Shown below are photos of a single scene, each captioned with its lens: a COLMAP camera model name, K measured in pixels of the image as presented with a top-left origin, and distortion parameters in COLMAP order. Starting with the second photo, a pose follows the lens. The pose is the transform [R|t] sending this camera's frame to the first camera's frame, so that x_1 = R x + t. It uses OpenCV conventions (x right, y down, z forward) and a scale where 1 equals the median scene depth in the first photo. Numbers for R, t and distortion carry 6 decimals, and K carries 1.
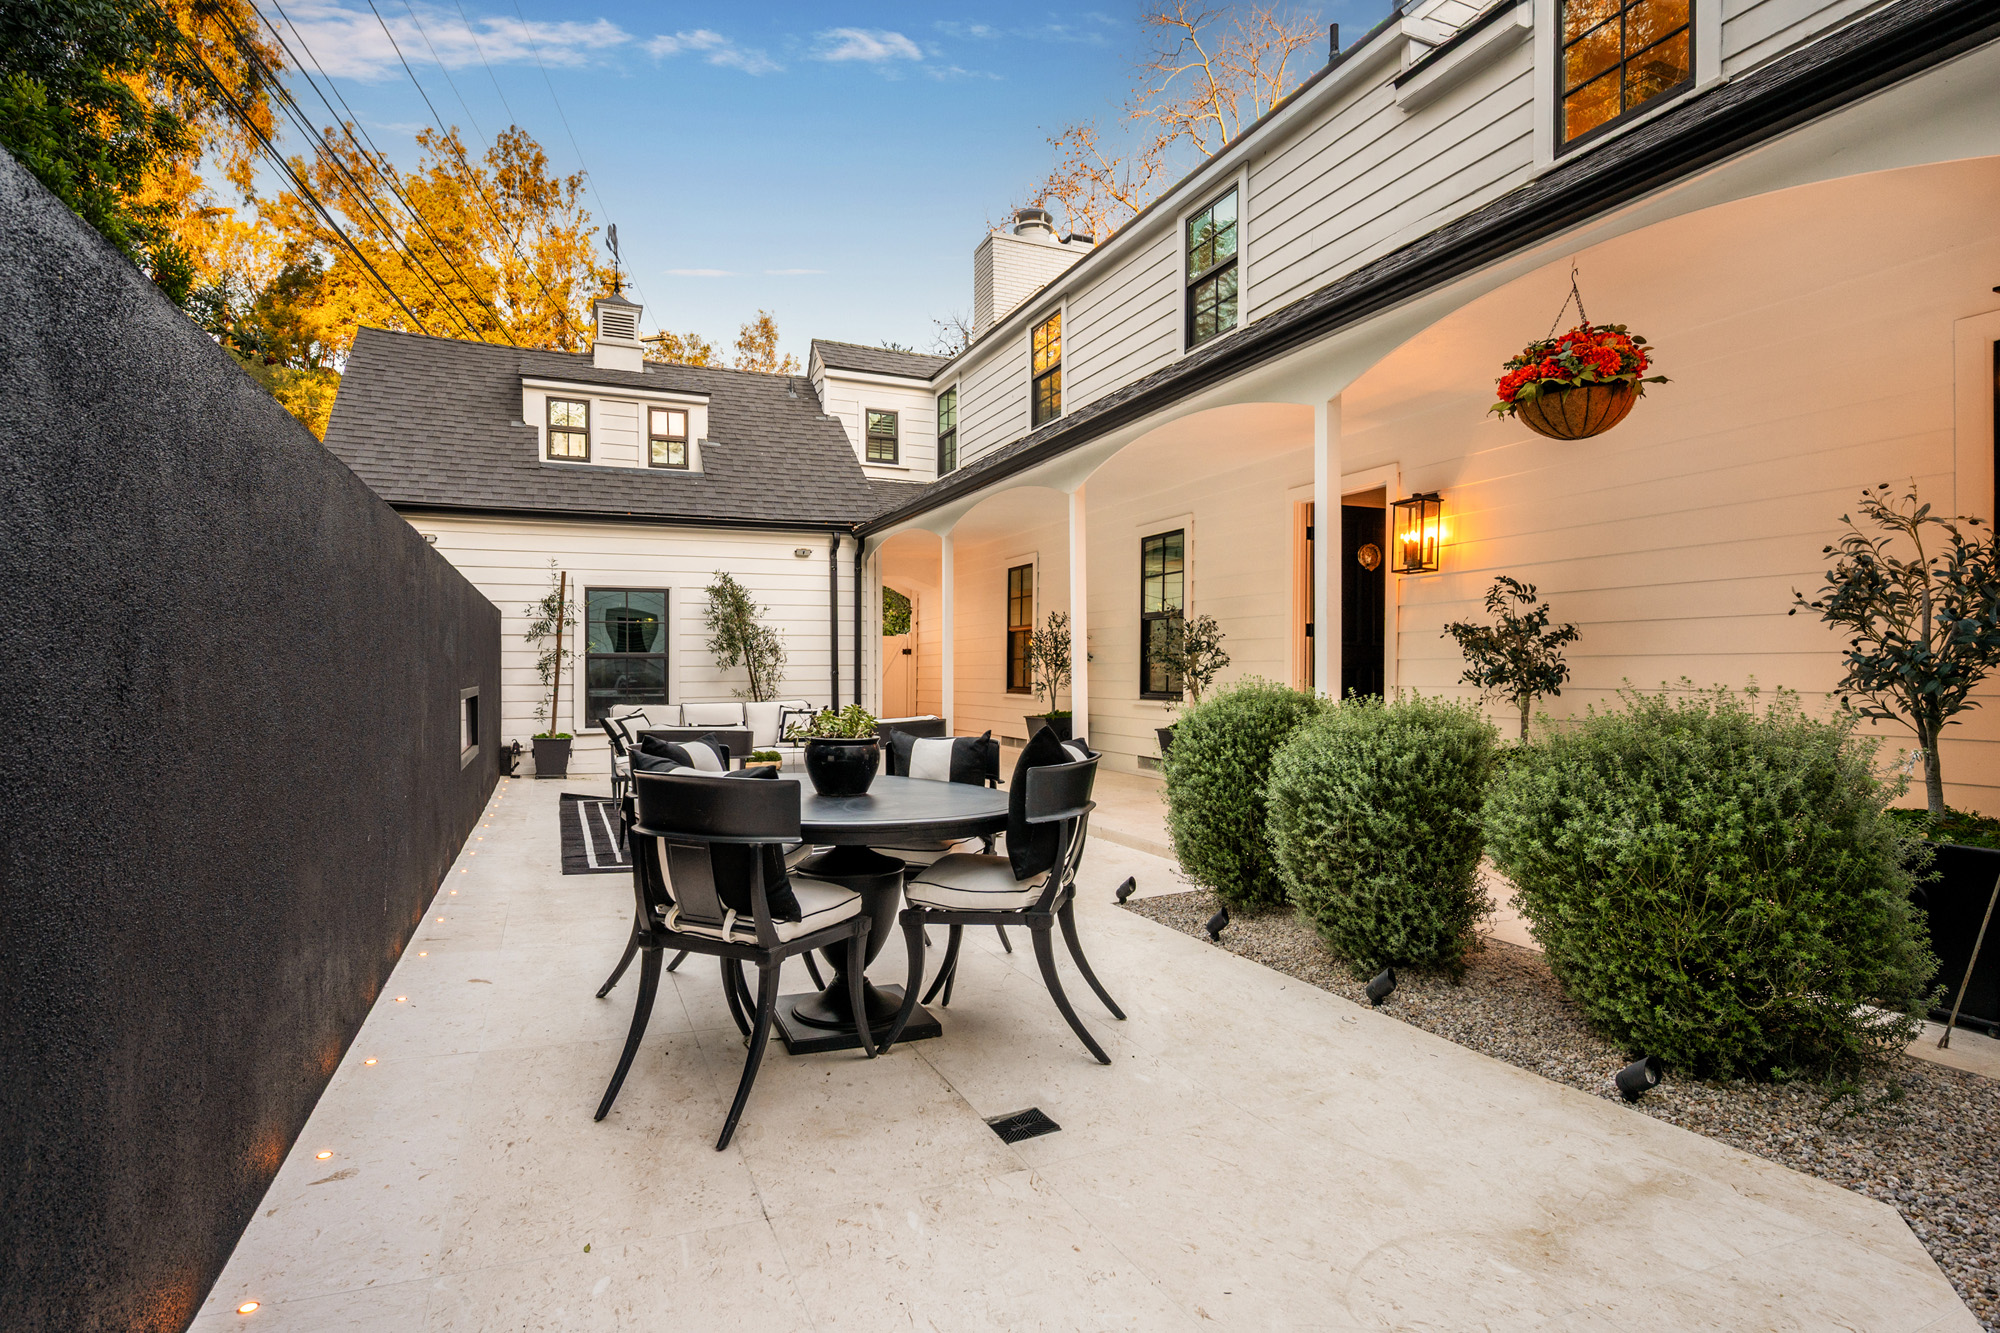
lens RADIAL K [[1035.5, 0, 1000.0], [0, 1035.5, 666.5], [0, 0, 1]] dist [0.000568, 0.000040]
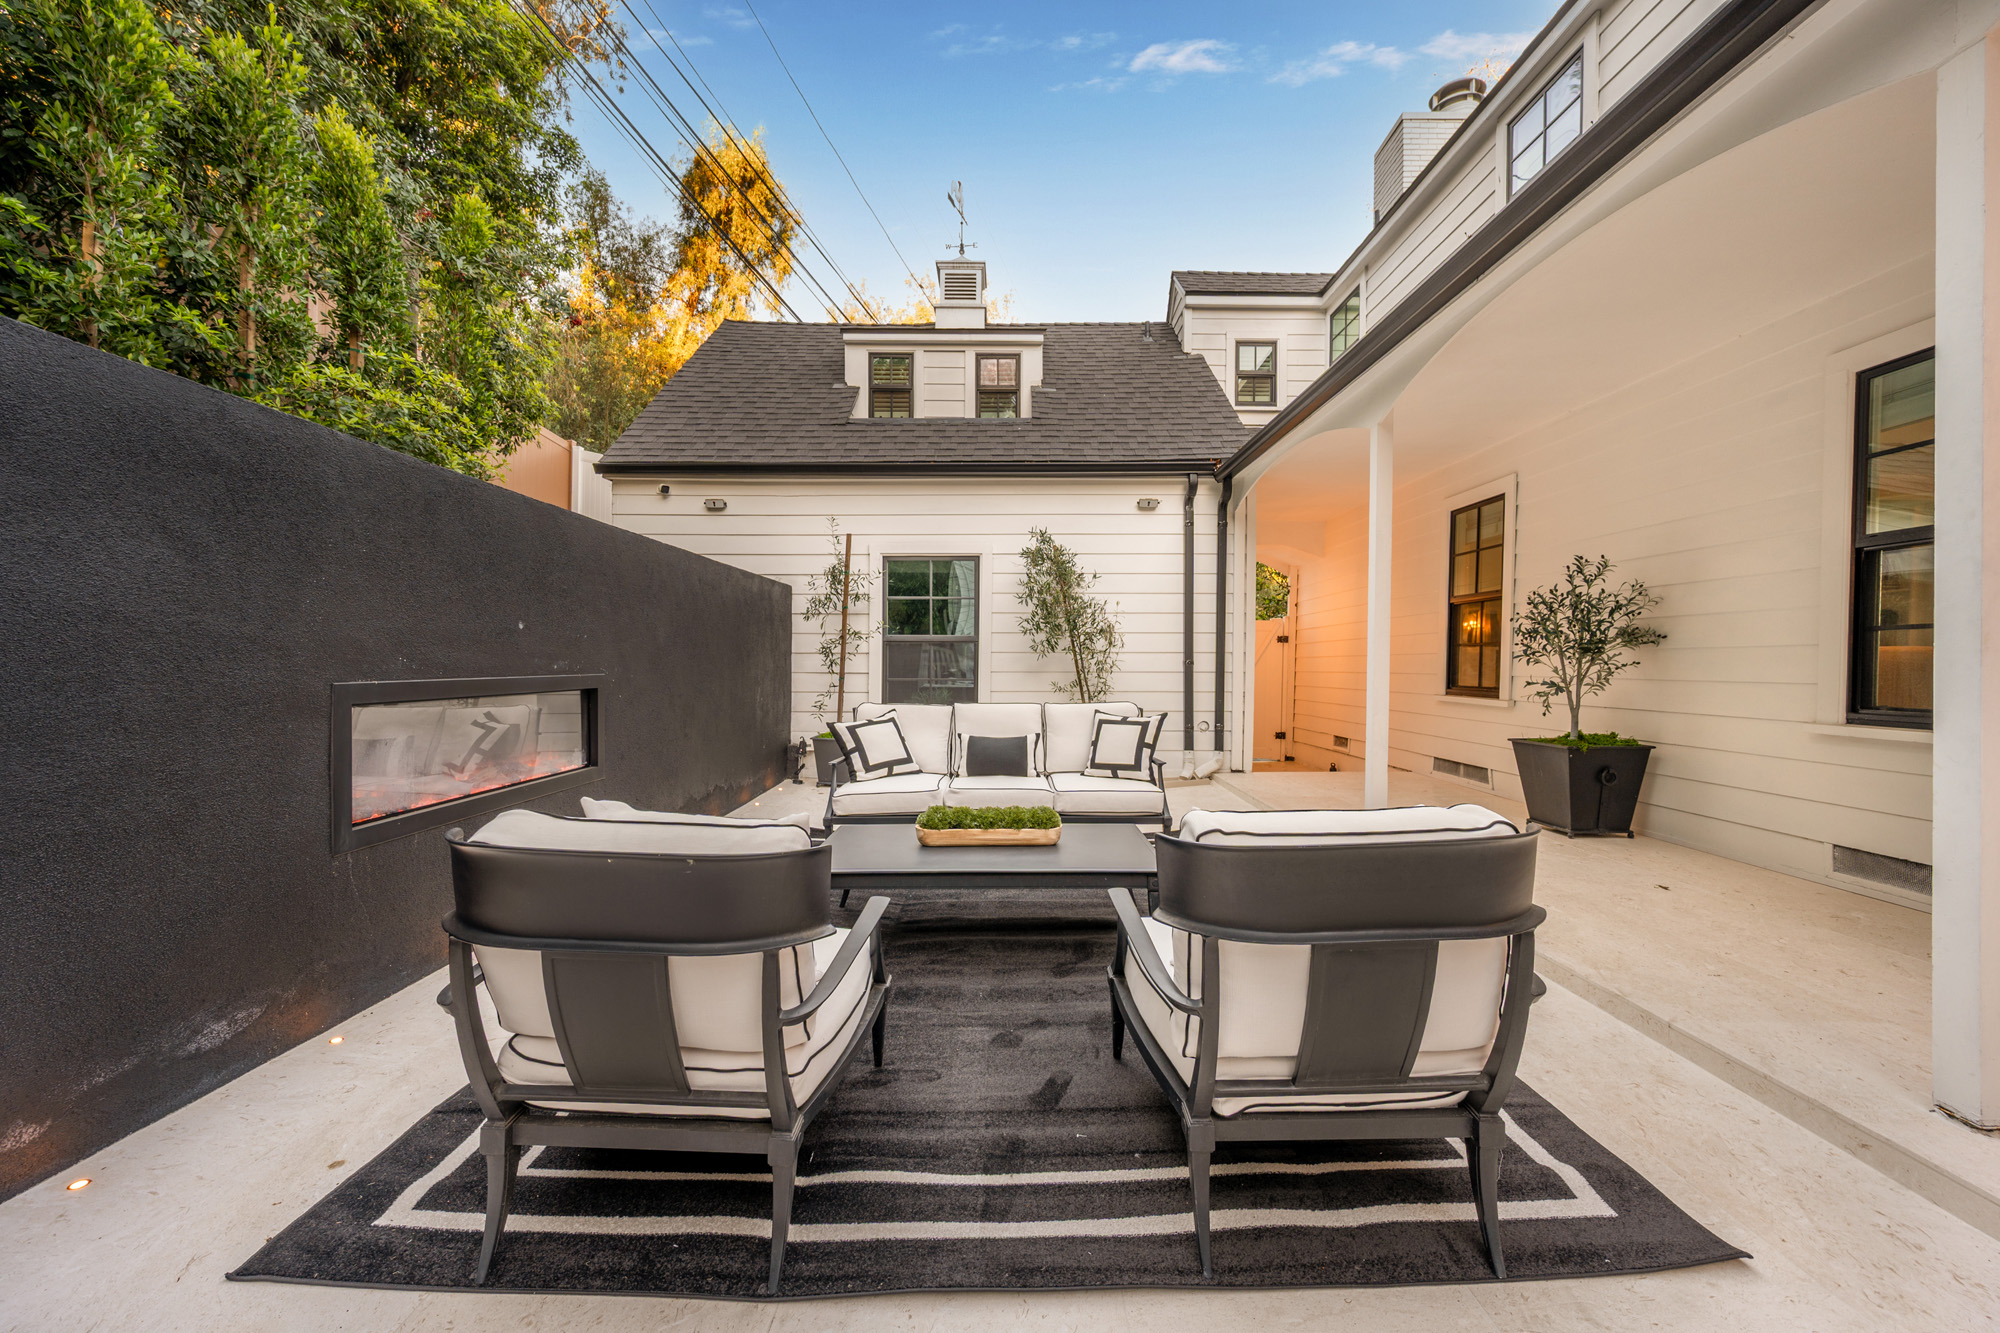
lens RADIAL K [[797.0, 0, 1000.0], [0, 797.0, 666.5], [0, 0, 1]] dist [0.000872, 0.000053]
pose [[0.915166, 0.011721, -0.402906, -0.054368], [-0.008561, 0.999917, 0.009645, 0.004819], [0.402986, -0.005377, 0.915190, 0.436070]]
